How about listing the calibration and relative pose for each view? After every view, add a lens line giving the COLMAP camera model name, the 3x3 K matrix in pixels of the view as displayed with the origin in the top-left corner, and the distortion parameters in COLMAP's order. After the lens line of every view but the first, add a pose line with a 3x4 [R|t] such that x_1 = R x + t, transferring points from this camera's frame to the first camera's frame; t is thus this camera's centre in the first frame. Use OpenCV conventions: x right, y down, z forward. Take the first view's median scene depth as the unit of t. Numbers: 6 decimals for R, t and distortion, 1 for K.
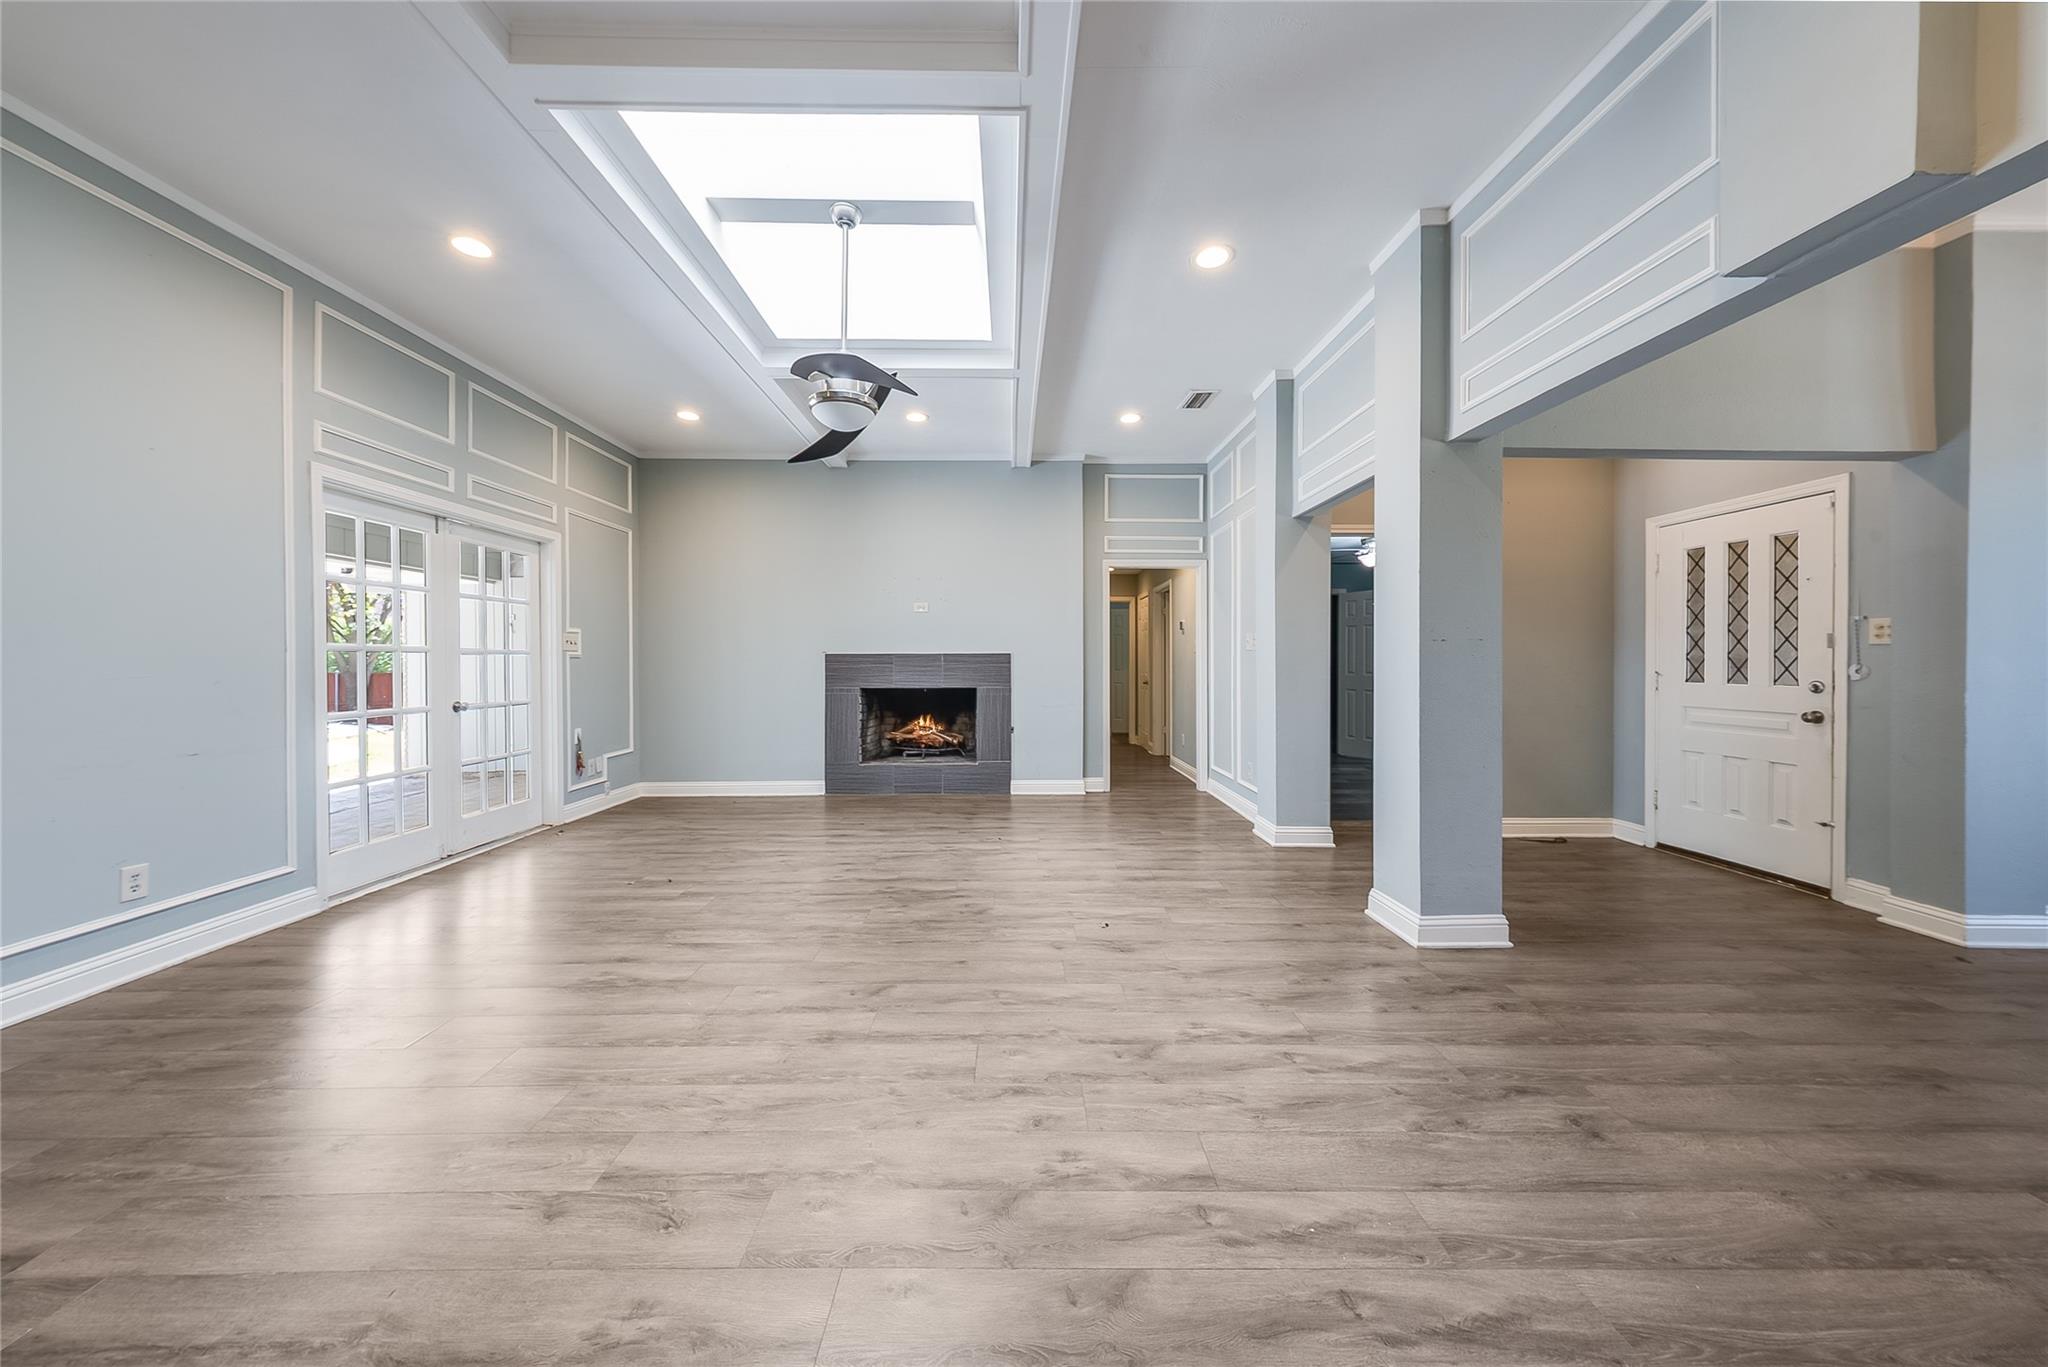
lens RADIAL K [[692.9, 0, 1022.4], [0, 692.9, 660.9], [0, 0, 1]] dist [0.001580, 0.000057]
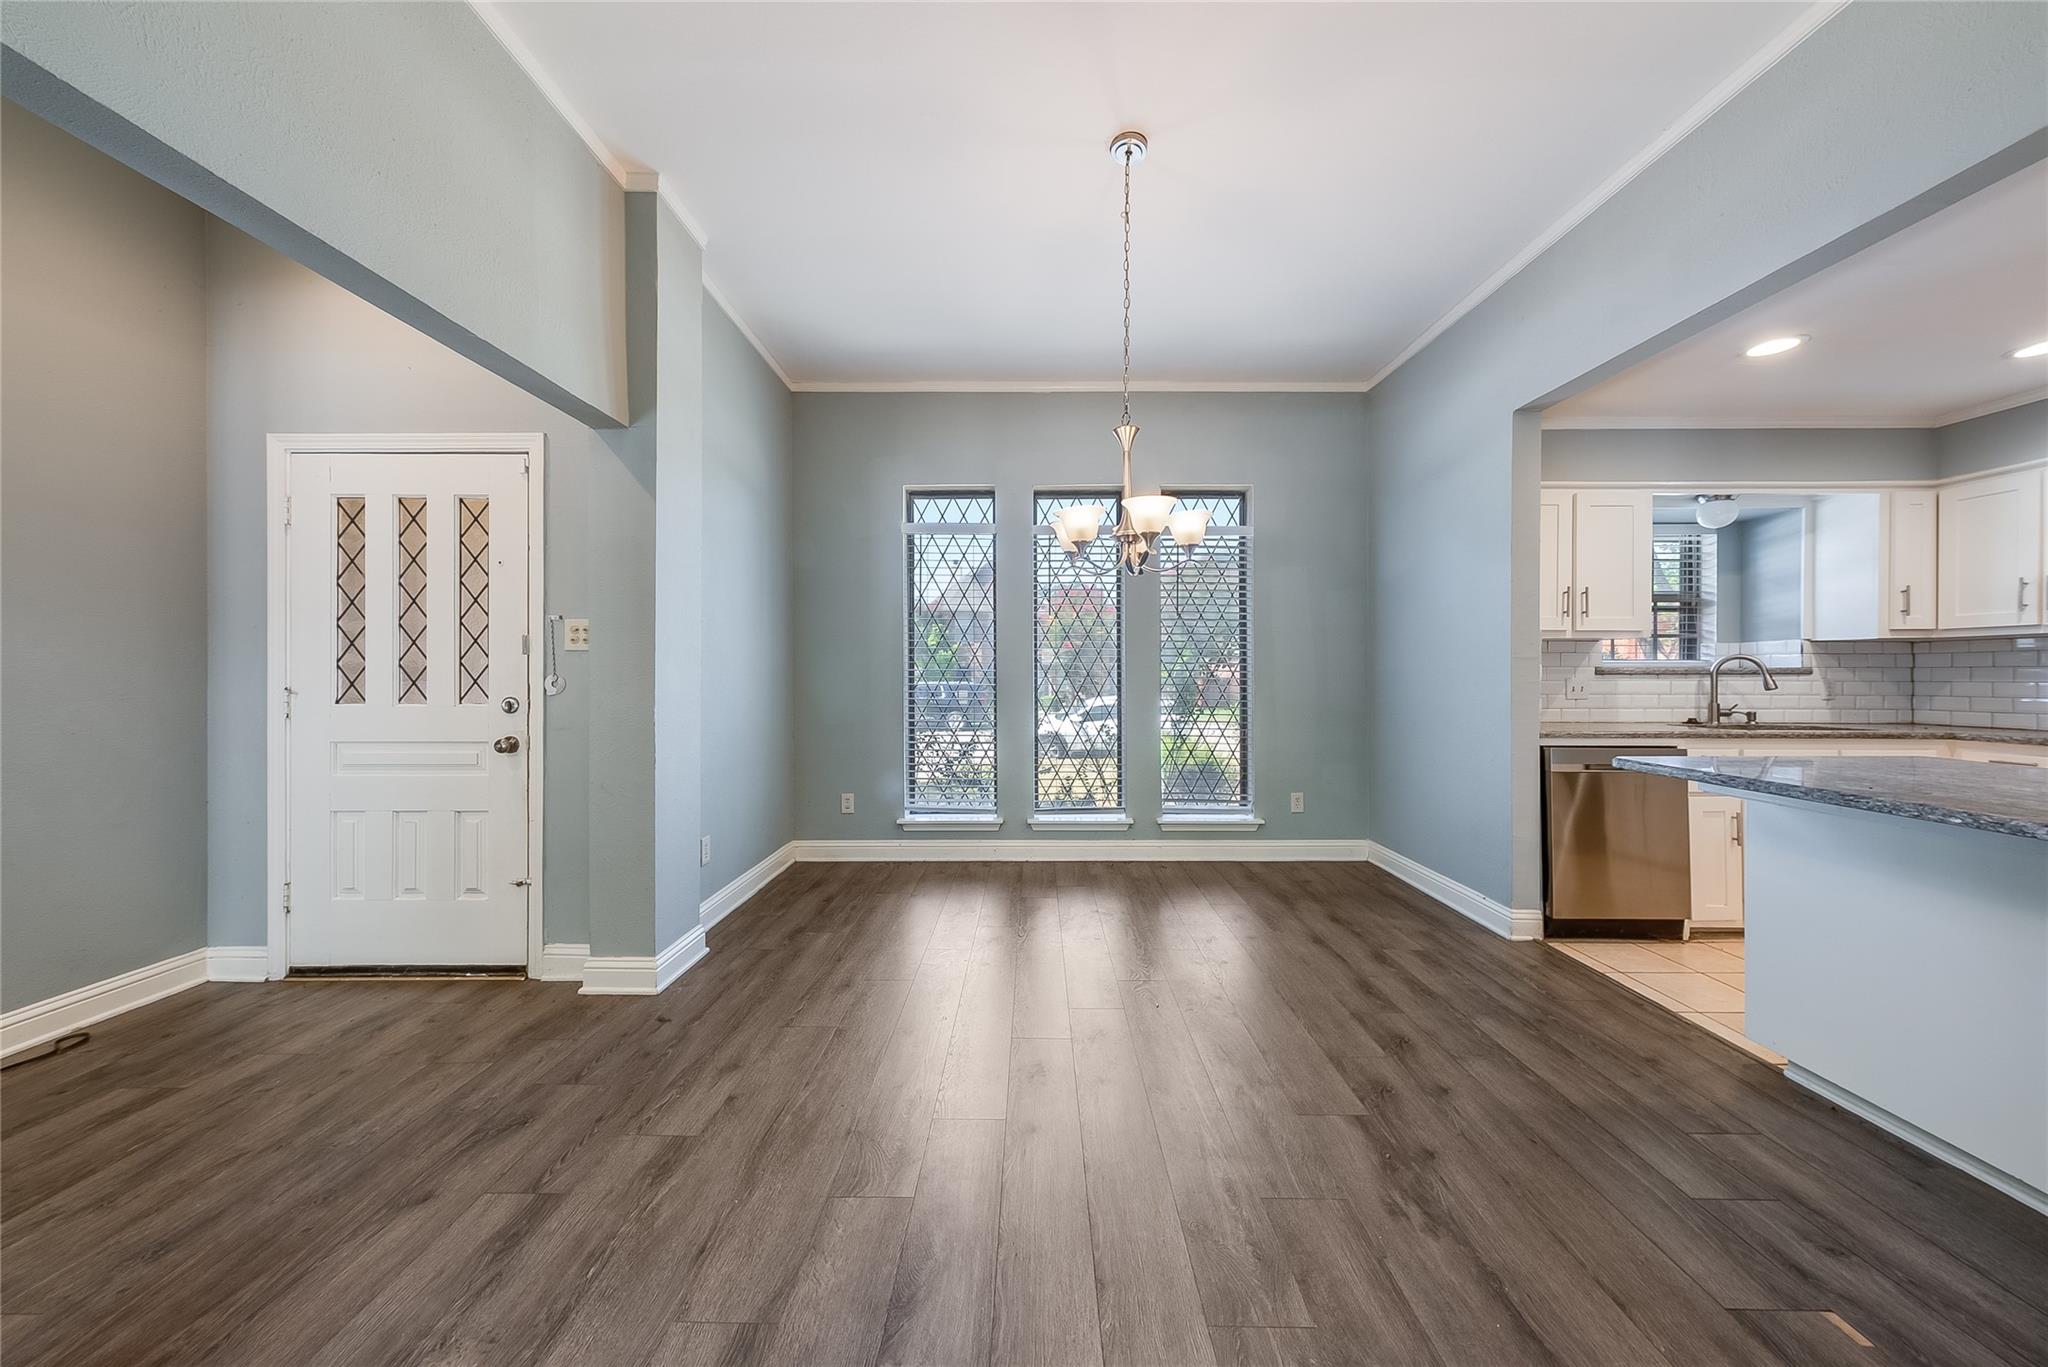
lens RADIAL K [[692.9, 0, 1024.2], [0, 692.9, 673.8], [0, 0, 1]] dist [0.001580, 0.000057]
pose [[0.025946, -0.006203, 0.999644, 0.379691], [-0.002291, 0.999978, 0.006264, -0.002691], [-0.999661, -0.002453, 0.025931, 0.397760]]
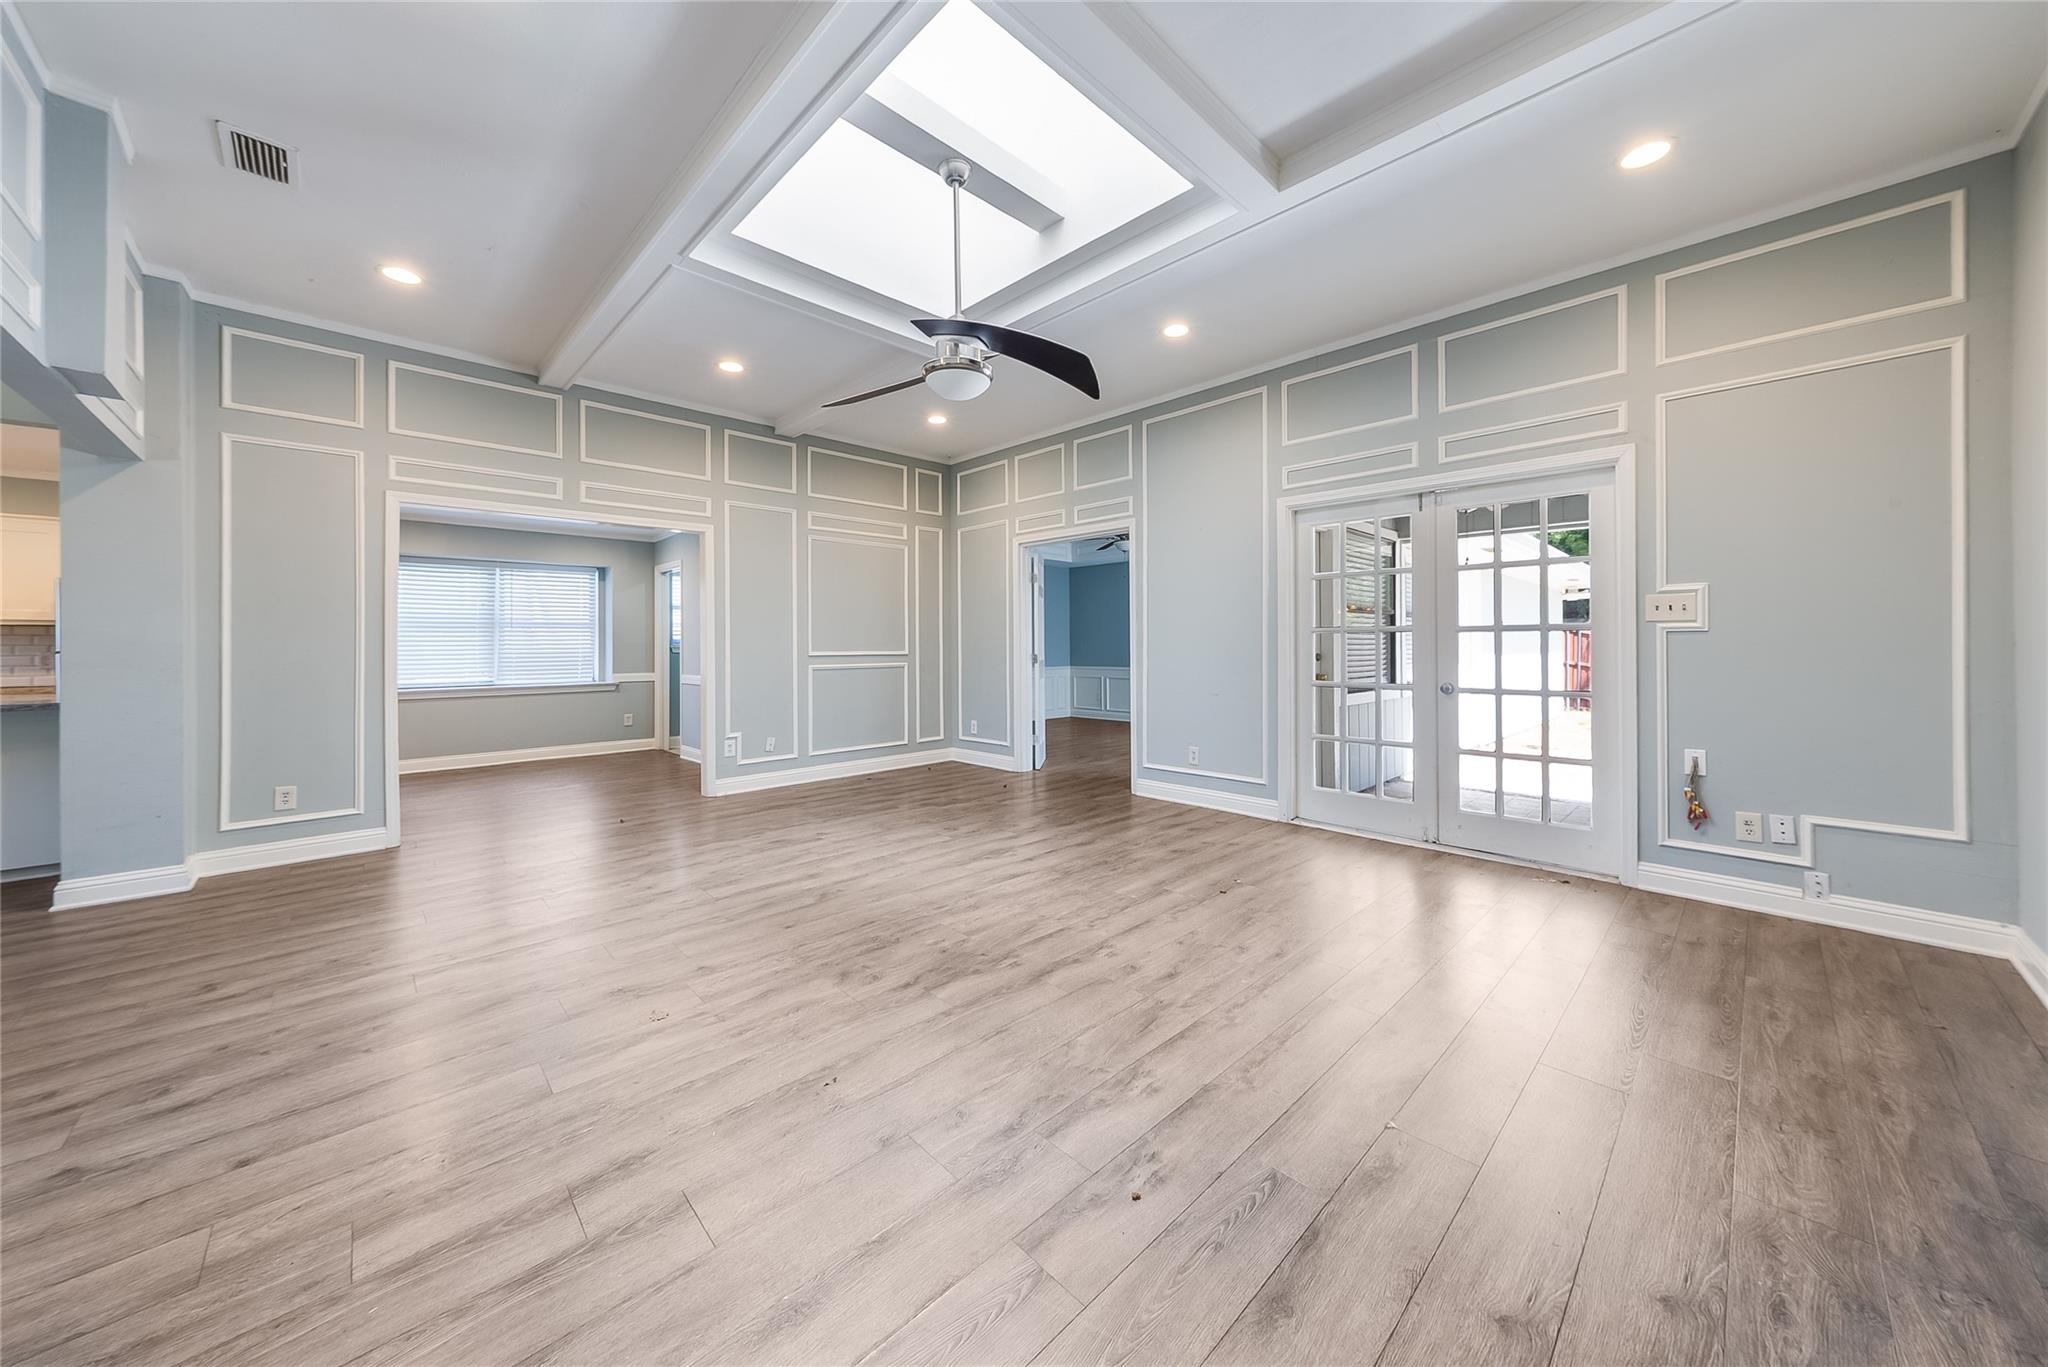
lens RADIAL K [[692.9, 0, 1029.5], [0, 692.9, 643.8], [0, 0, 1]] dist [0.001580, 0.000057]
pose [[-0.728467, 0.003911, -0.685070, 0.268610], [0.007754, 0.999967, -0.002537, 0.004468], [0.685037, -0.007160, -0.728473, 1.473240]]
